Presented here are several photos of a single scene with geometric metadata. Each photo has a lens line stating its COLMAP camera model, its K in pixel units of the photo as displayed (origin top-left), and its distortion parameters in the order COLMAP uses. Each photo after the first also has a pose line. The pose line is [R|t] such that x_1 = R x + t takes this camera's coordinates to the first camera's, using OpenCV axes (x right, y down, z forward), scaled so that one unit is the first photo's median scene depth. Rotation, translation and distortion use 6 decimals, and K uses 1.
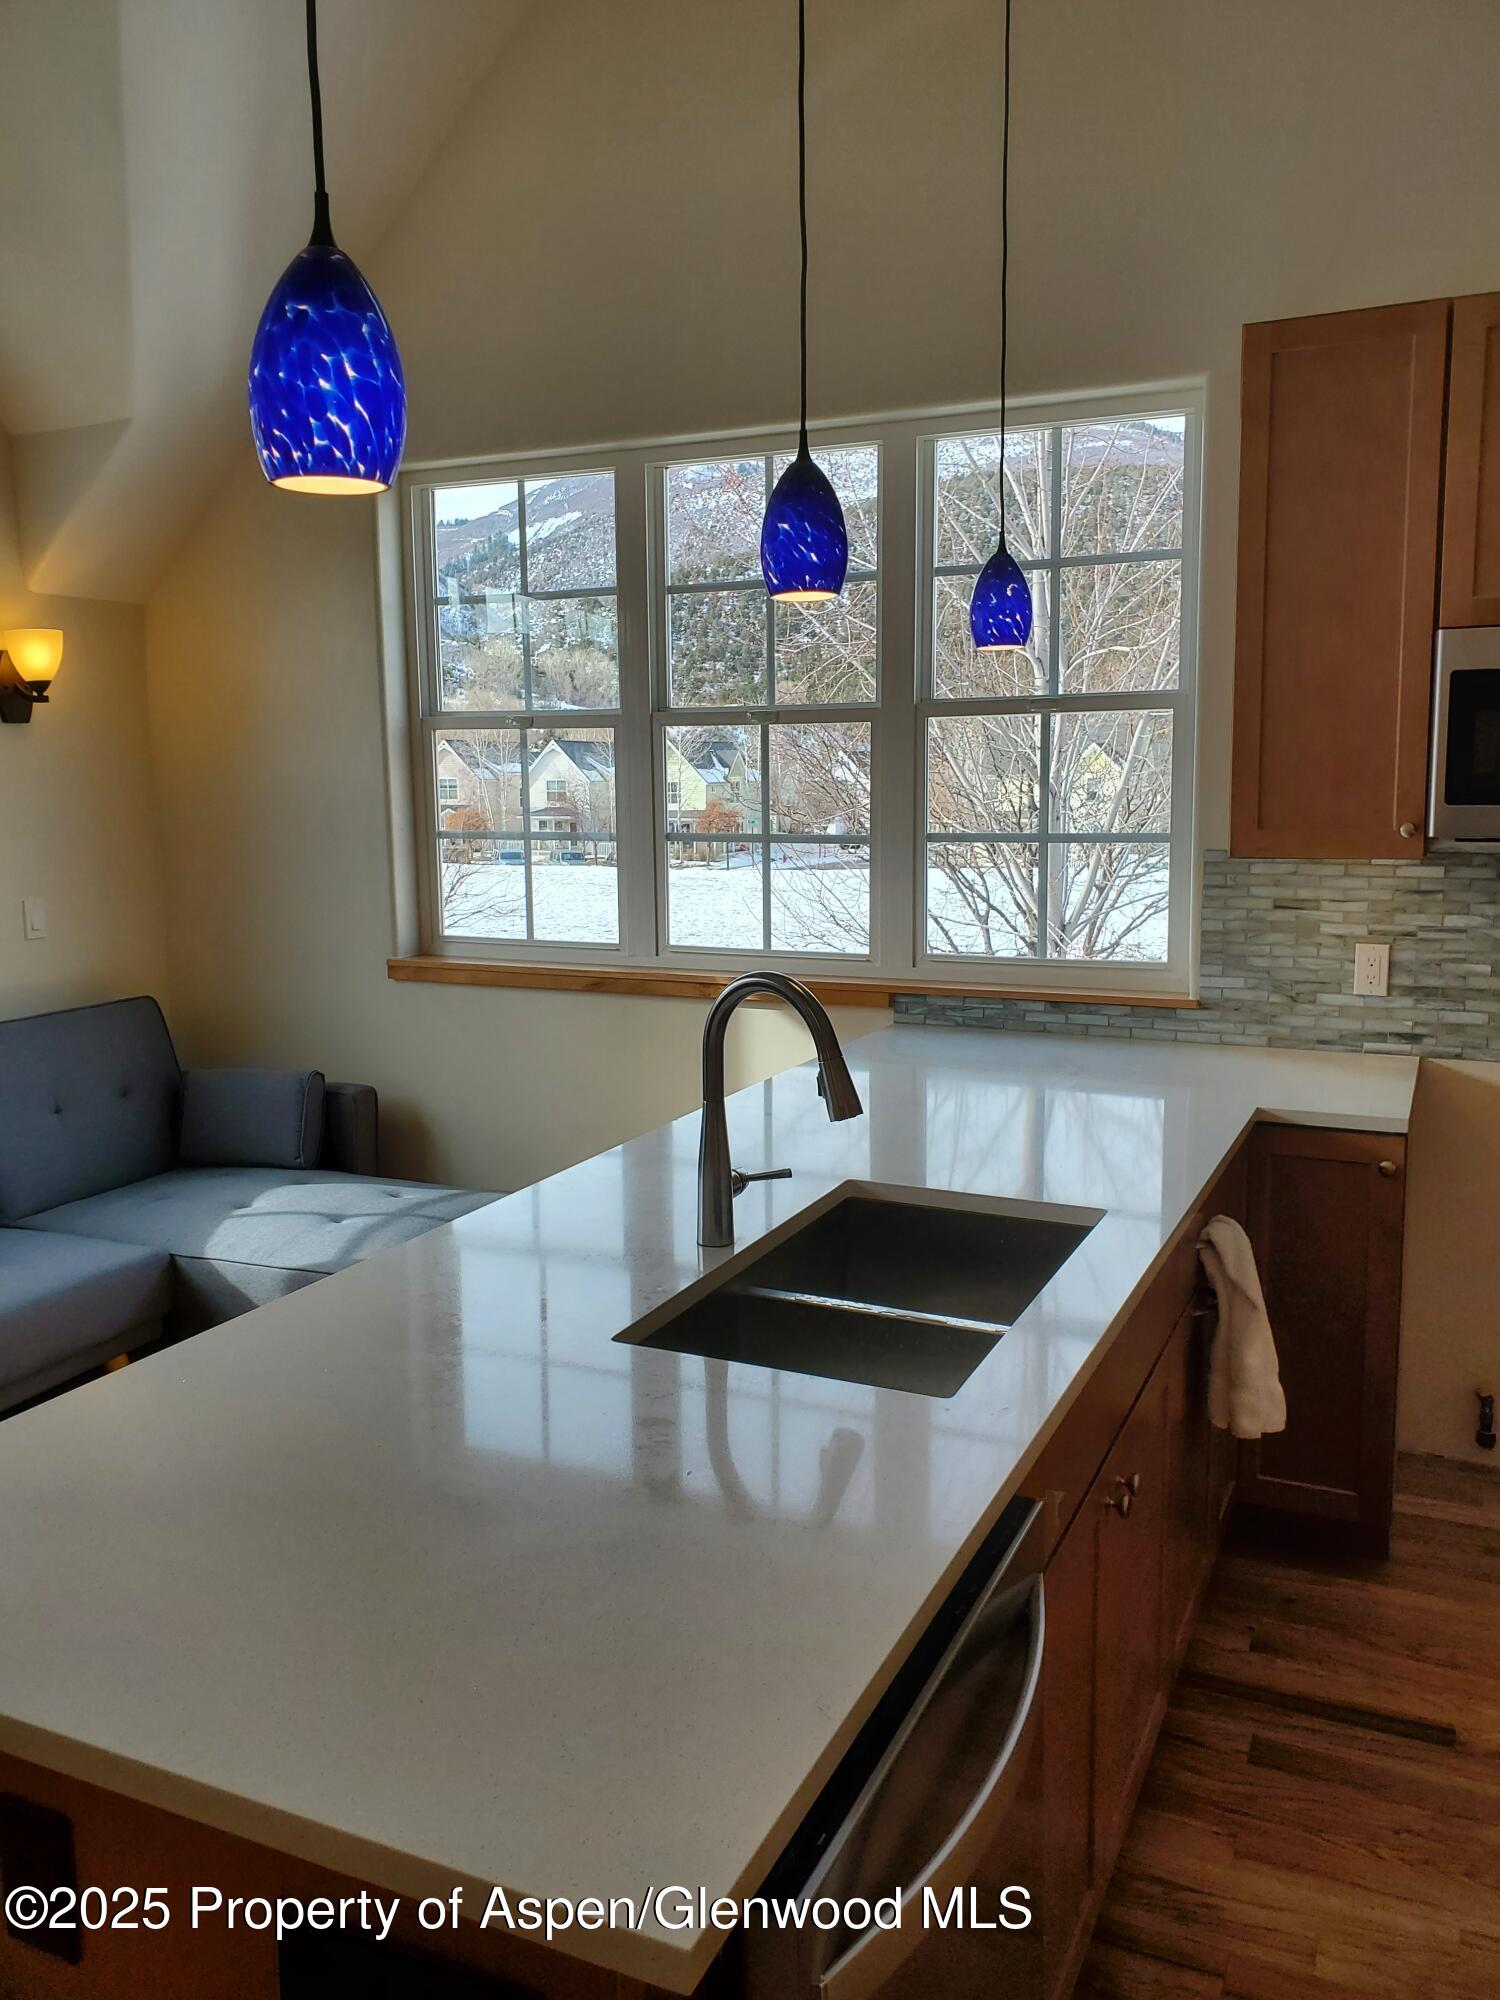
lens RADIAL K [[1562.0, 0, 749.3], [0, 1562.0, 989.3], [0, 0, 1]] dist [0.140653, -0.262482]
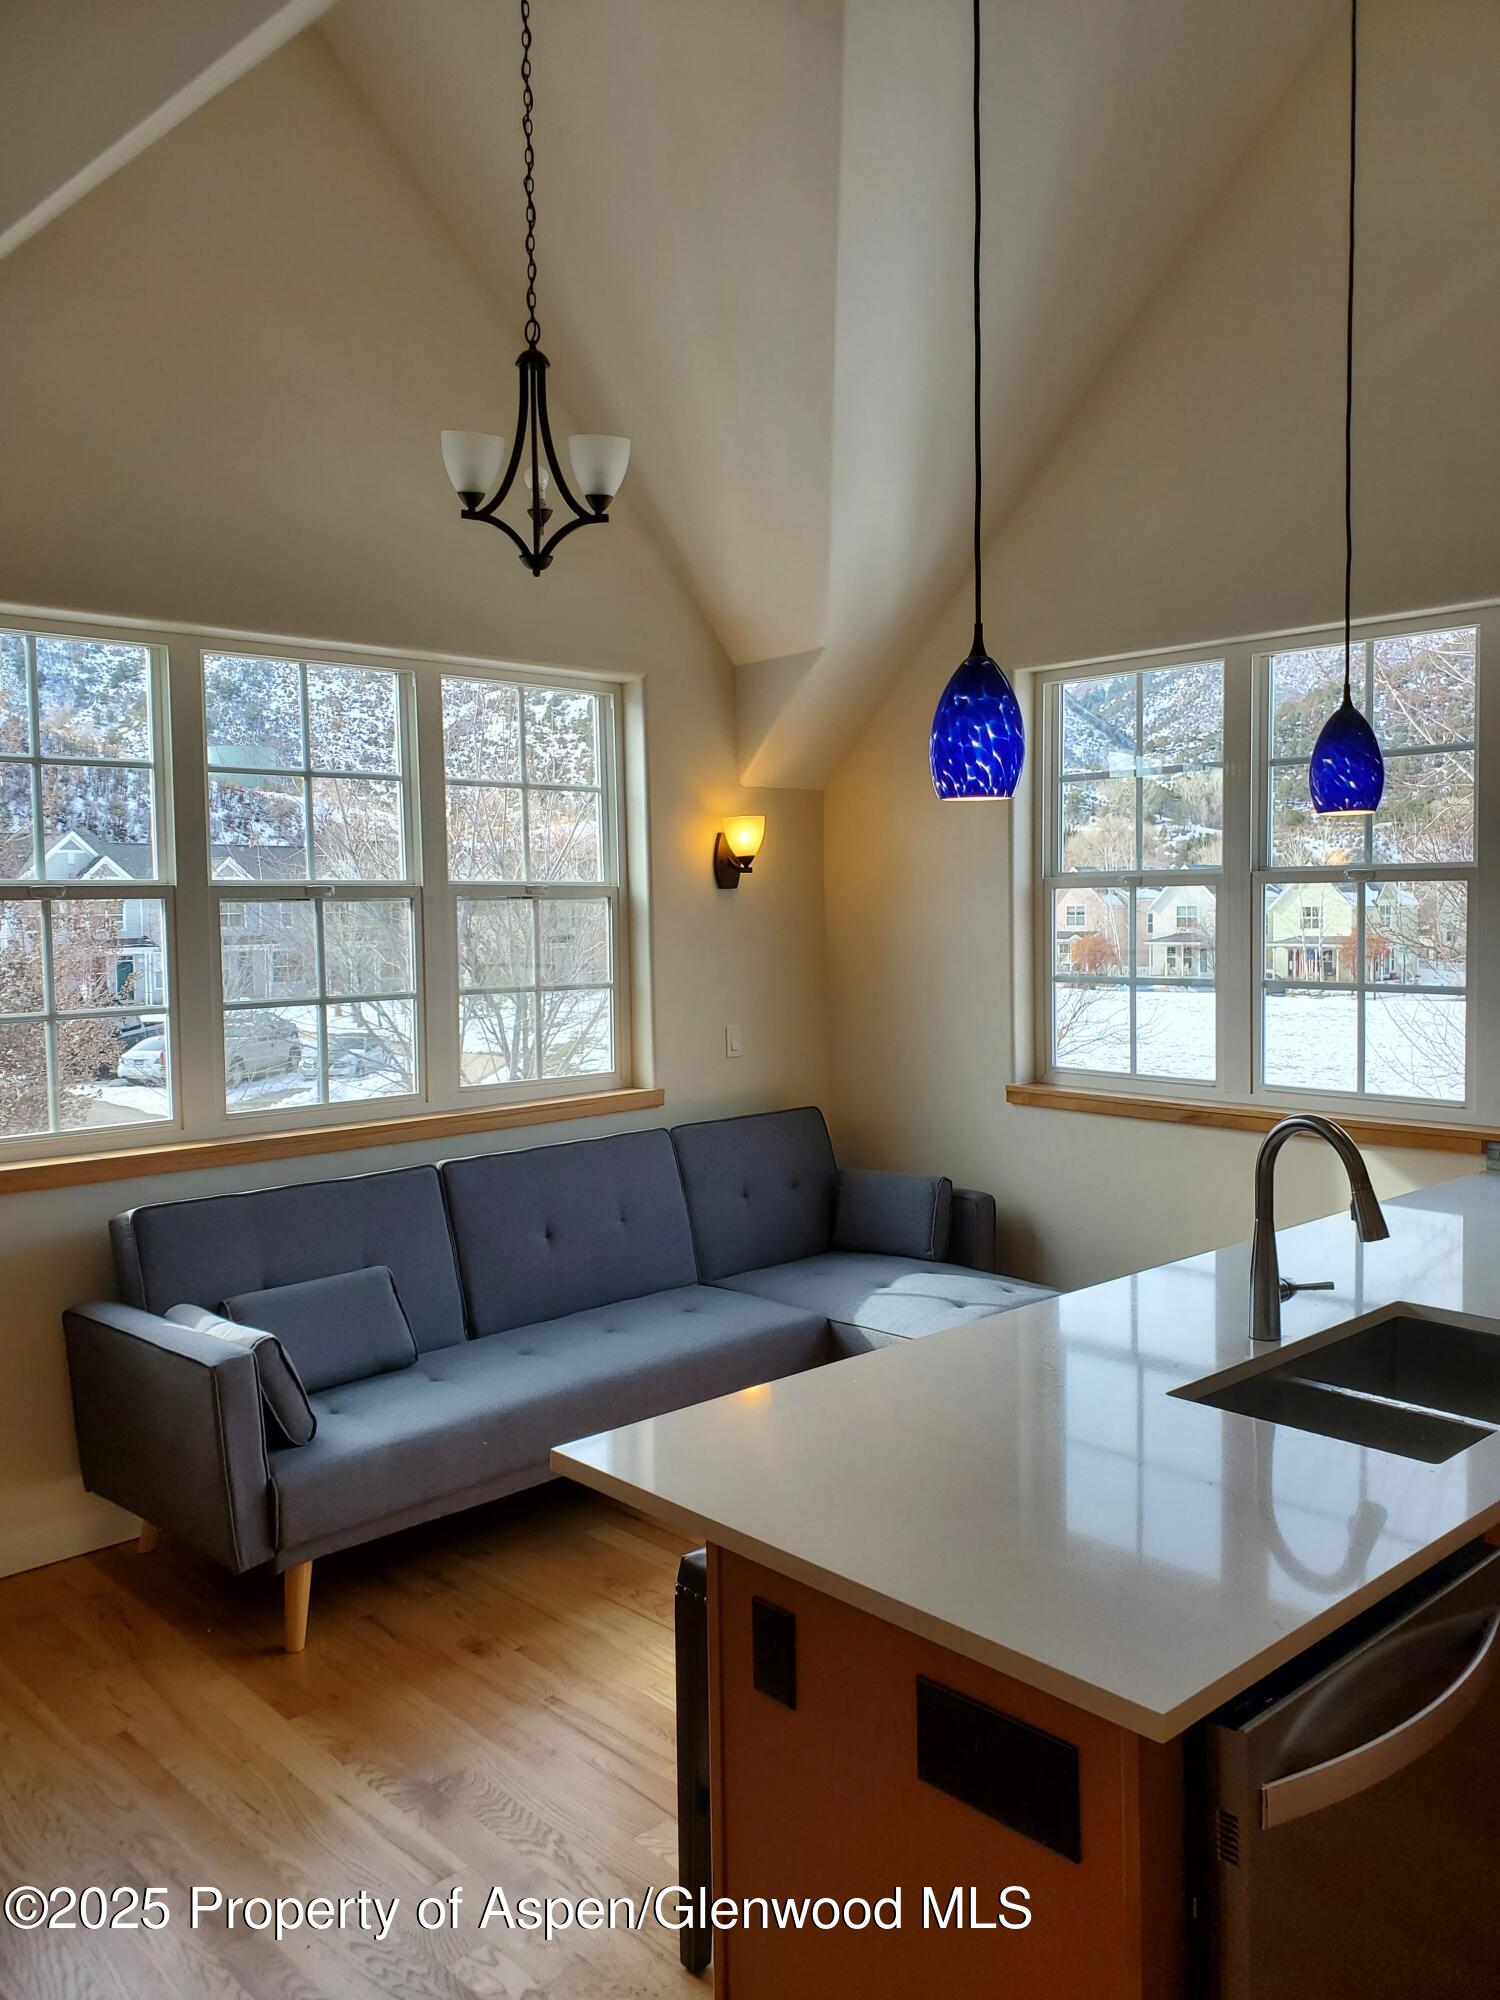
lens RADIAL K [[1562.0, 0, 749.3], [0, 1562.0, 989.3], [0, 0, 1]] dist [0.140653, -0.262482]
pose [[0.923658, 0.015158, -0.382918, 0.047075], [-0.045070, 0.996580, -0.069266, -0.001909], [0.380558, 0.081237, 0.921182, -0.185864]]
